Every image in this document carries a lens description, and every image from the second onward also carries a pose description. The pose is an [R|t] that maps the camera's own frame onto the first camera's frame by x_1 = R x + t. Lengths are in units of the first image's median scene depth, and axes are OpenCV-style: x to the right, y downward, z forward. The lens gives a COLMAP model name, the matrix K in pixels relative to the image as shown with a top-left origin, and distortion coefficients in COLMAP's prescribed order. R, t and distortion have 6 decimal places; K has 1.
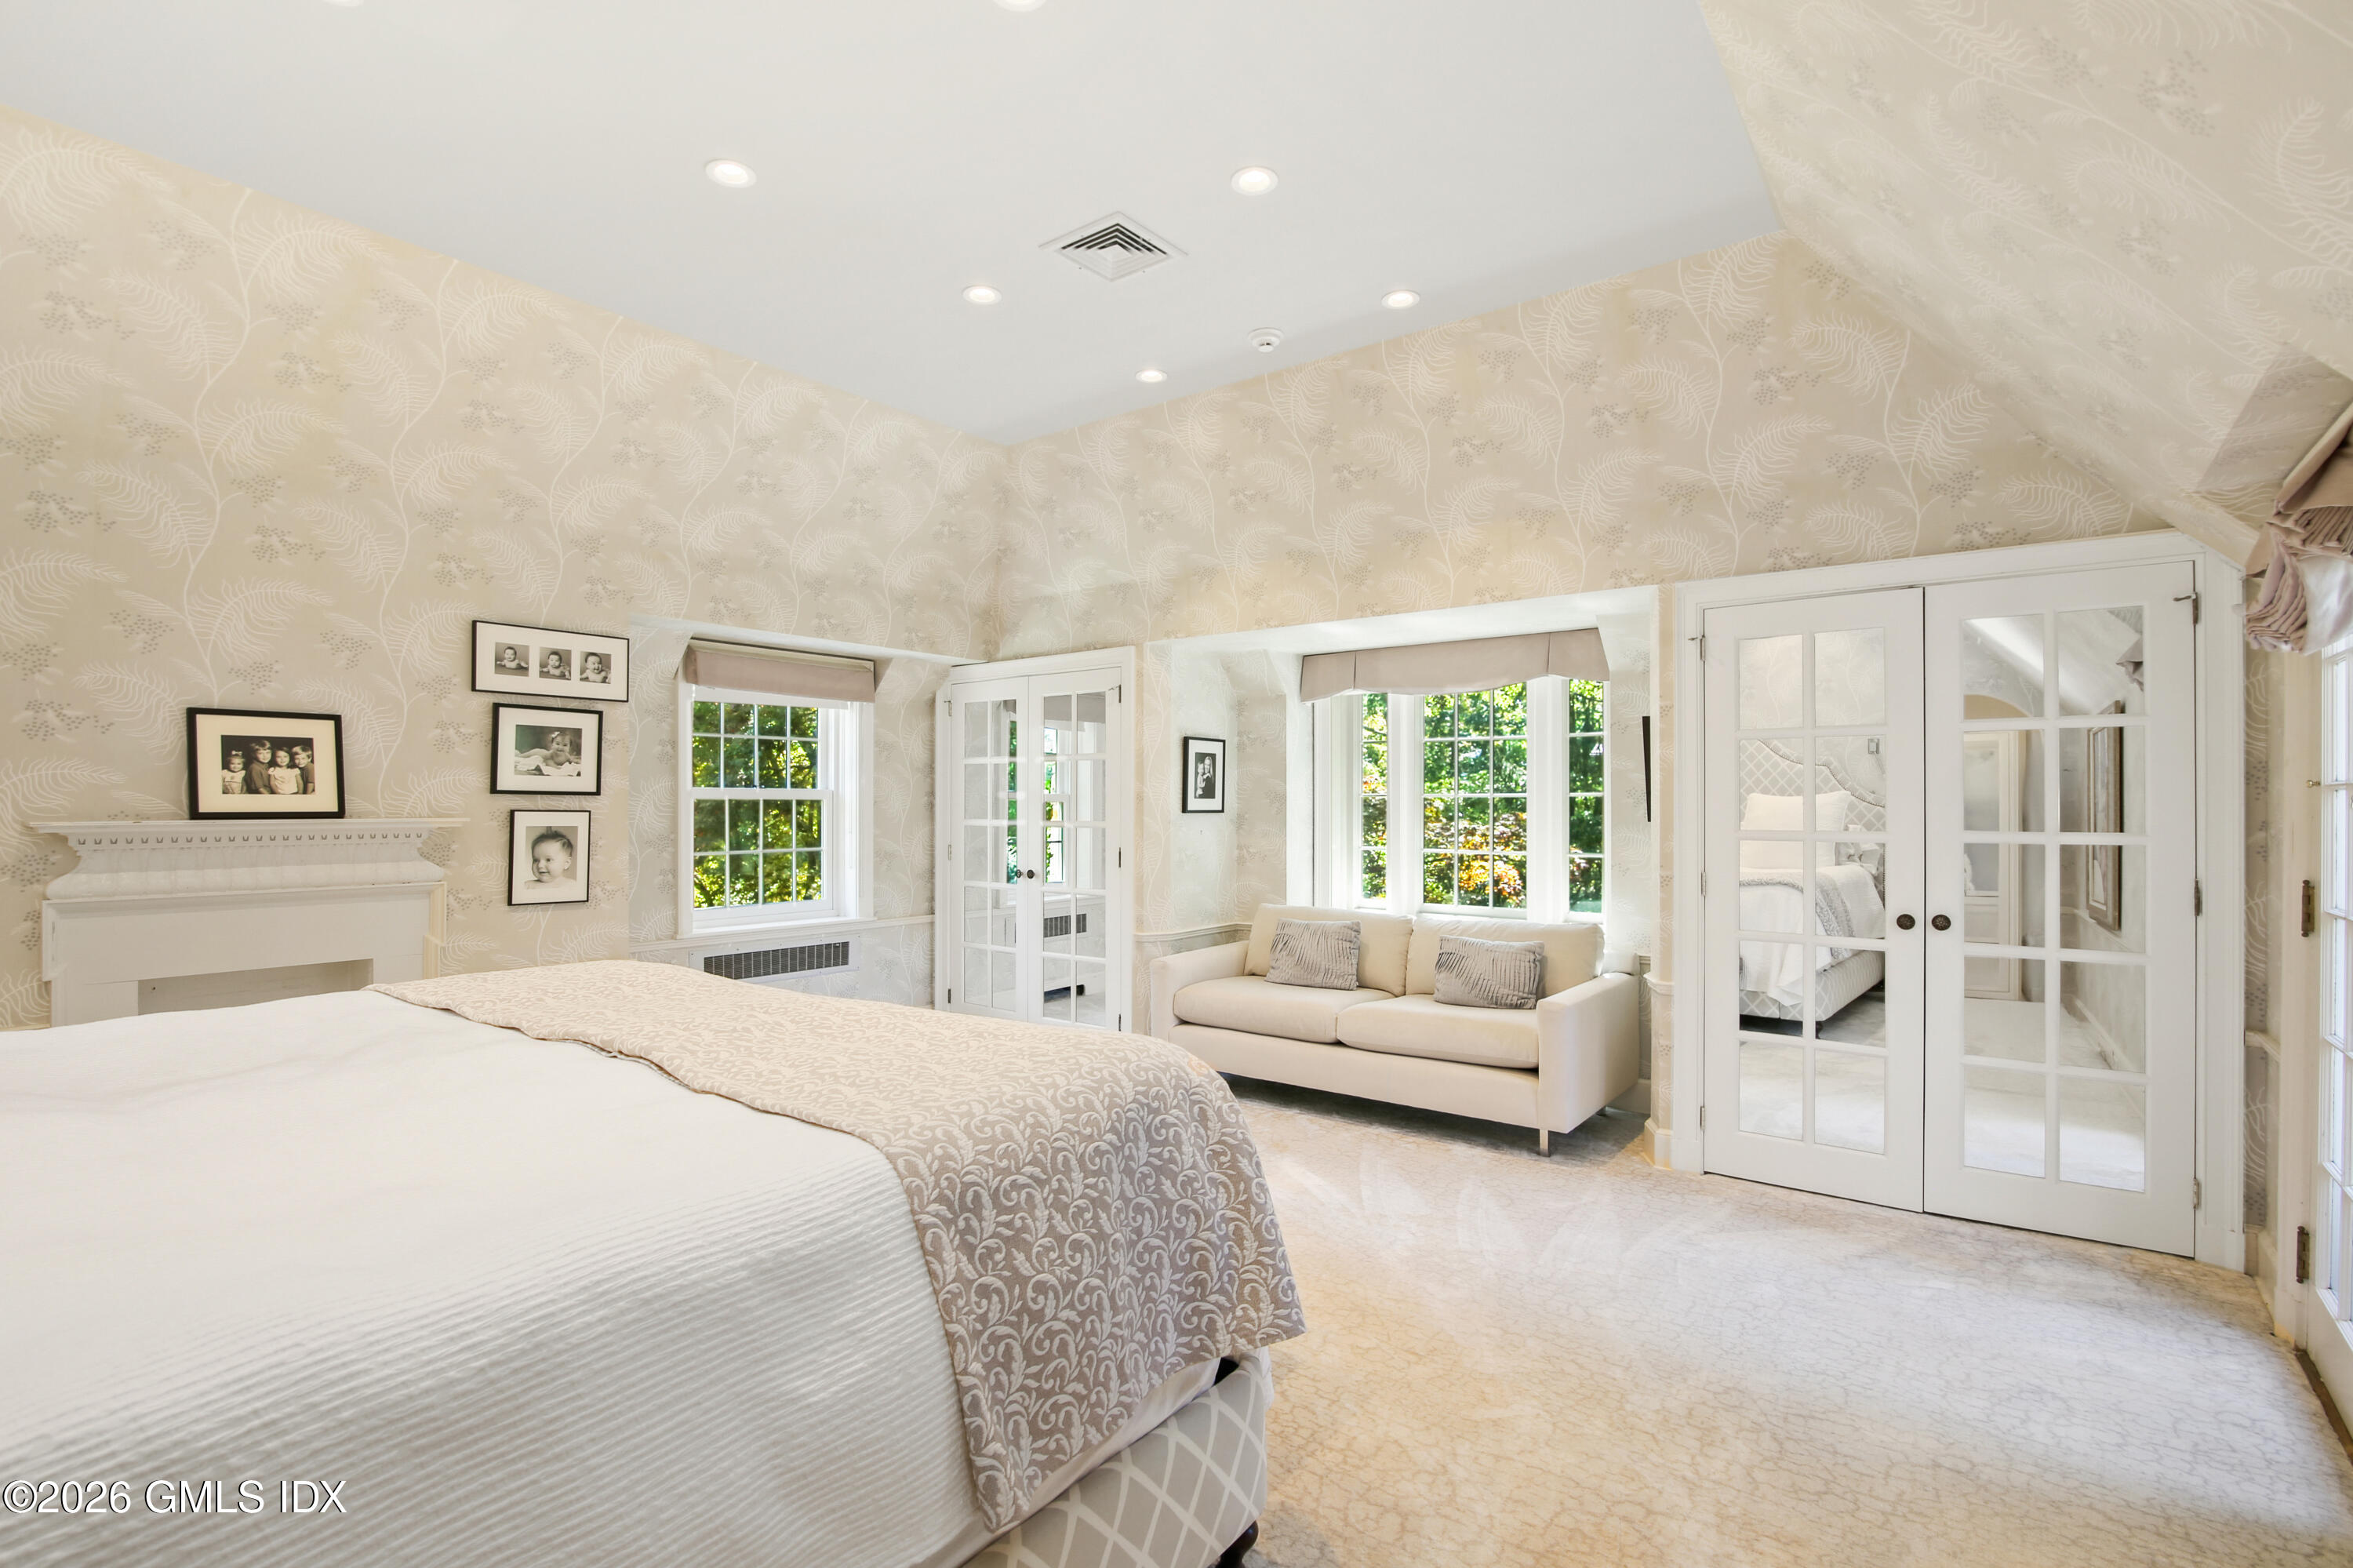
lens RADIAL K [[1122.5, 0, 1177.1], [0, 1122.5, 797.8], [0, 0, 1]] dist [-0.004933, -0.000510]
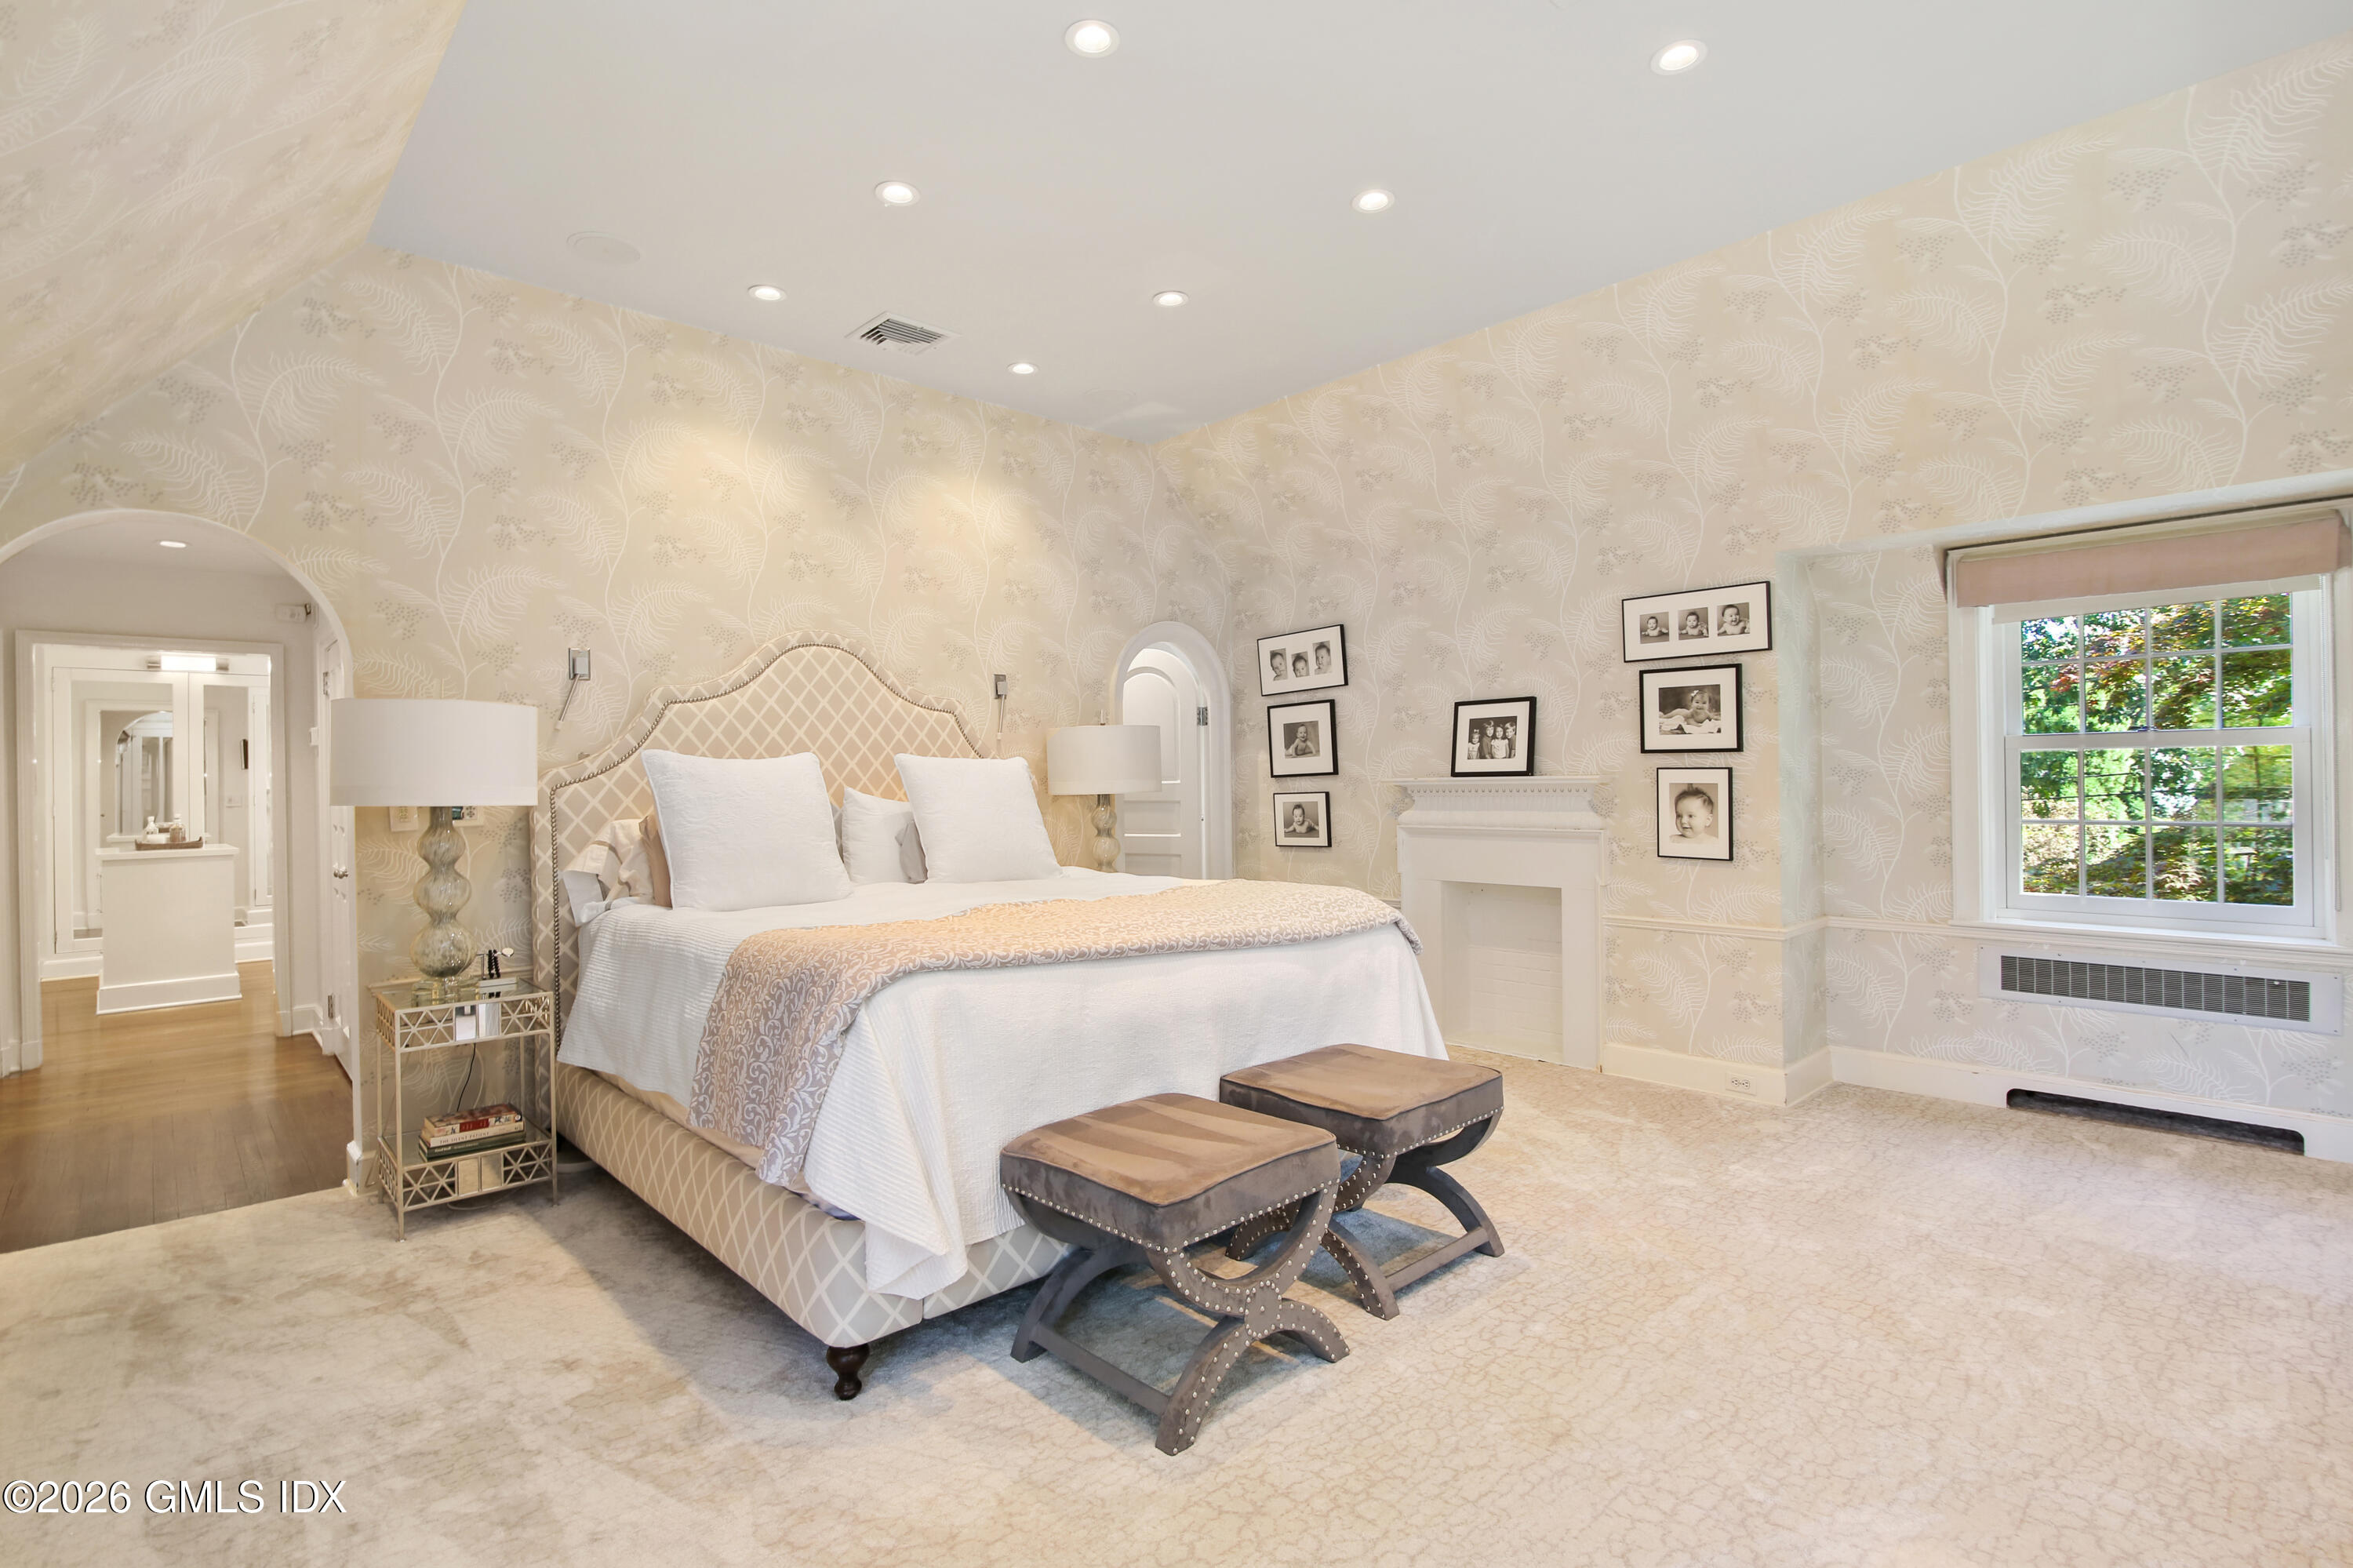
lens RADIAL K [[1122.5, 0, 1176.6], [0, 1122.5, 781.5], [0, 0, 1]] dist [-0.004933, -0.000510]
pose [[-0.153545, -0.001297, -0.988141, 0.537398], [0.016648, 0.999854, -0.003899, 0.020500], [0.988001, -0.017049, -0.153501, 0.704576]]
